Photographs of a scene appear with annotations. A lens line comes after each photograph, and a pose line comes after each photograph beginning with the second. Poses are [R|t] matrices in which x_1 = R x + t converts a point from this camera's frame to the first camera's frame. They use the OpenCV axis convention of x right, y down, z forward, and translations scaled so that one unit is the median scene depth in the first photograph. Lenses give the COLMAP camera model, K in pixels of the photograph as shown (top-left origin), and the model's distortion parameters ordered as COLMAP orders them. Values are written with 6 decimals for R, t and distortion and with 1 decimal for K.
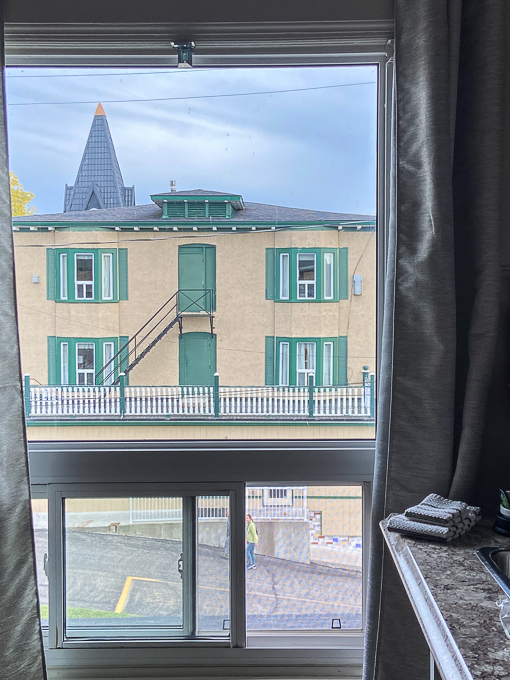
lens RADIAL K [[891.7, 0, 255.0], [0, 891.7, 340.0], [0, 0, 1]] dist [0.220448, 0.003154]
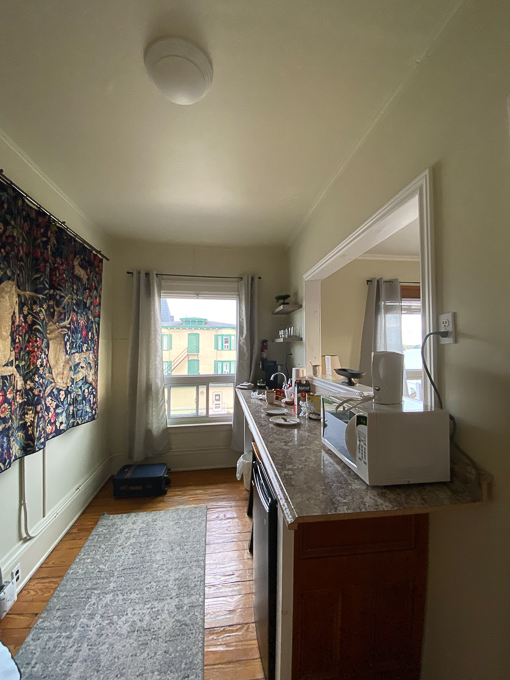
lens RADIAL K [[273.6, 0, 255.0], [0, 273.6, 340.0], [0, 0, 1]] dist [0.000241, 0.000000]
pose [[0.987399, 0.007669, 0.158065, -0.001972], [0.005391, 0.996615, -0.082031, 0.045325], [-0.158159, 0.081849, 0.984015, -0.471593]]
